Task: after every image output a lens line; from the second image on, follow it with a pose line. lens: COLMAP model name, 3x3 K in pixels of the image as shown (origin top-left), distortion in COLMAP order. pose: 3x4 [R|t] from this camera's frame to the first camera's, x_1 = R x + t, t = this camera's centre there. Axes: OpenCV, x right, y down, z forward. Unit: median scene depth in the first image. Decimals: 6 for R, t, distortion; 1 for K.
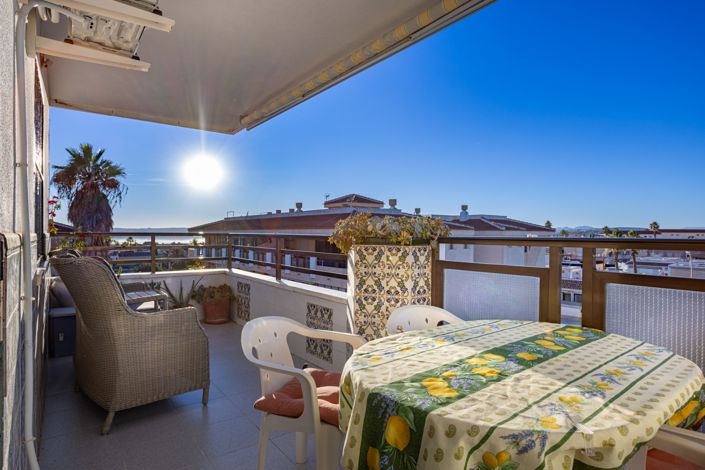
lens RADIAL K [[372.2, 0, 367.2], [0, 372.2, 244.5], [0, 0, 1]] dist [-0.047320, 0.025583]
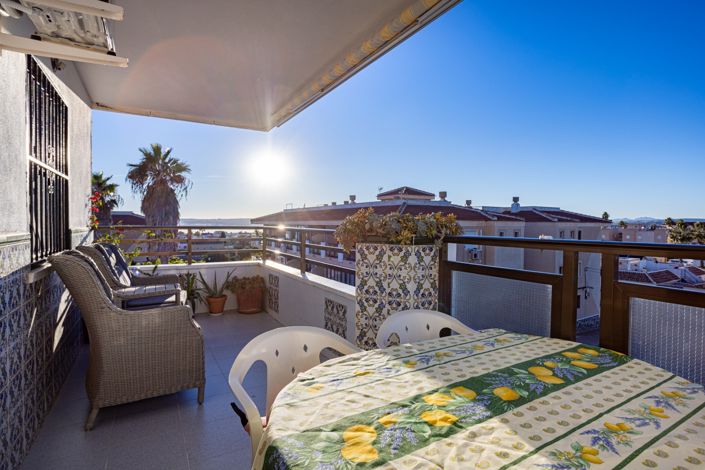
lens RADIAL K [[350.6, 0, 384.1], [0, 350.6, 234.2], [0, 0, 1]] dist [-0.045541, 0.021649]
pose [[0.993091, 0.007908, -0.117078, 0.144370], [-0.007748, 0.999968, 0.001829, -0.024583], [0.117089, -0.000909, 0.993121, 0.124476]]
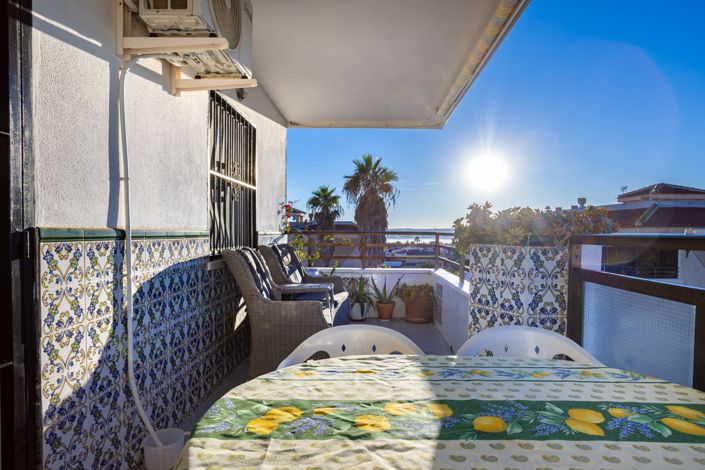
lens RADIAL K [[408.2, 0, 414.7], [0, 408.2, 247.9], [0, 0, 1]] dist [-0.024173, 0.000344]
pose [[0.797658, 0.022593, -0.602687, 0.416879], [-0.020629, 0.999735, 0.010176, 0.003560], [0.602757, 0.004316, 0.797913, 0.218423]]
